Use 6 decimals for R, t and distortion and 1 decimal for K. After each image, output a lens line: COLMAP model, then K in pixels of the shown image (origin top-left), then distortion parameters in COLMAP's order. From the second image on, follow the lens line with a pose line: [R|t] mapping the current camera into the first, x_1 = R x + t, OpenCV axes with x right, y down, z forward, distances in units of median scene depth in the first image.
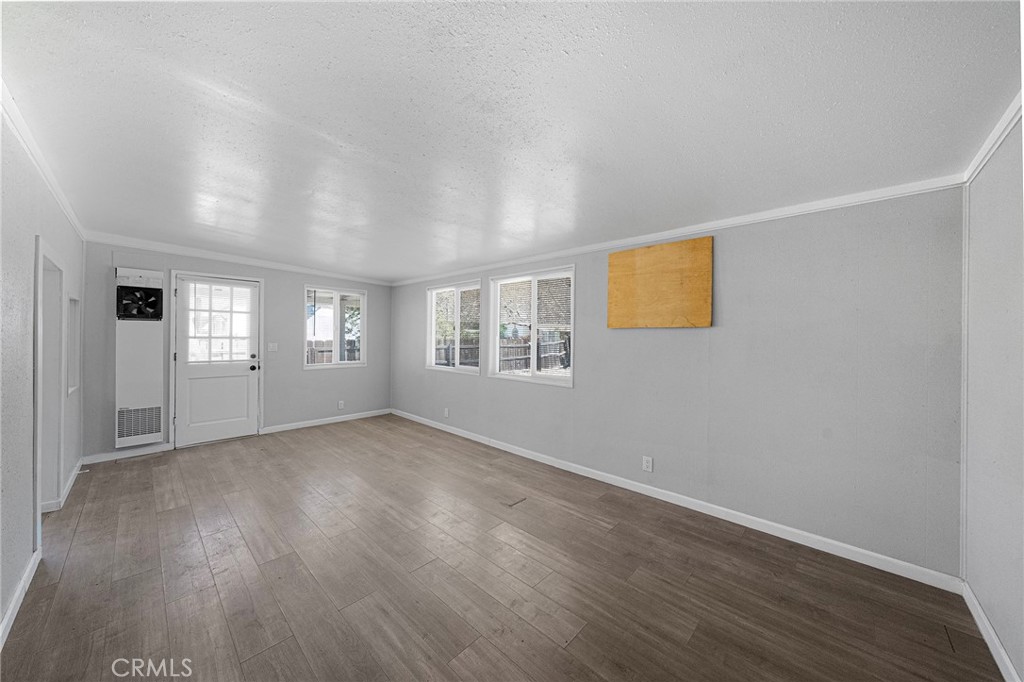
lens RADIAL K [[356.3, 0, 506.2], [0, 356.3, 337.4], [0, 0, 1]] dist [-0.001944, -0.000482]
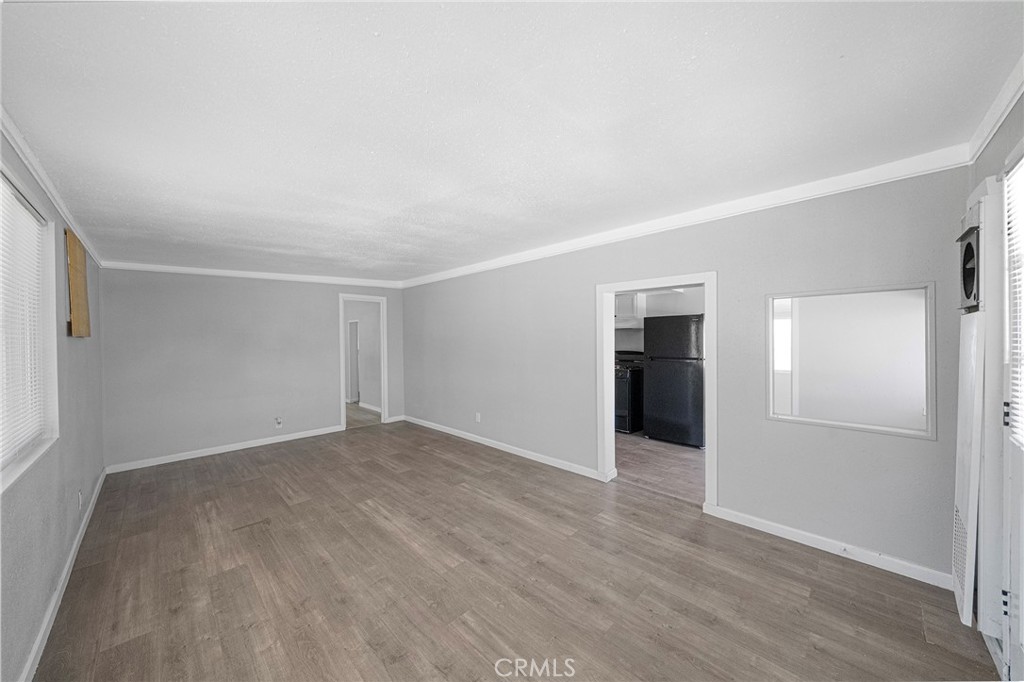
lens RADIAL K [[356.3, 0, 510.5], [0, 356.3, 338.3], [0, 0, 1]] dist [-0.001944, -0.000482]
pose [[-0.999802, 0.000522, 0.019907, -0.511545], [0.000589, 0.999994, 0.003368, -0.020015], [-0.019905, 0.003379, -0.999796, 1.470423]]
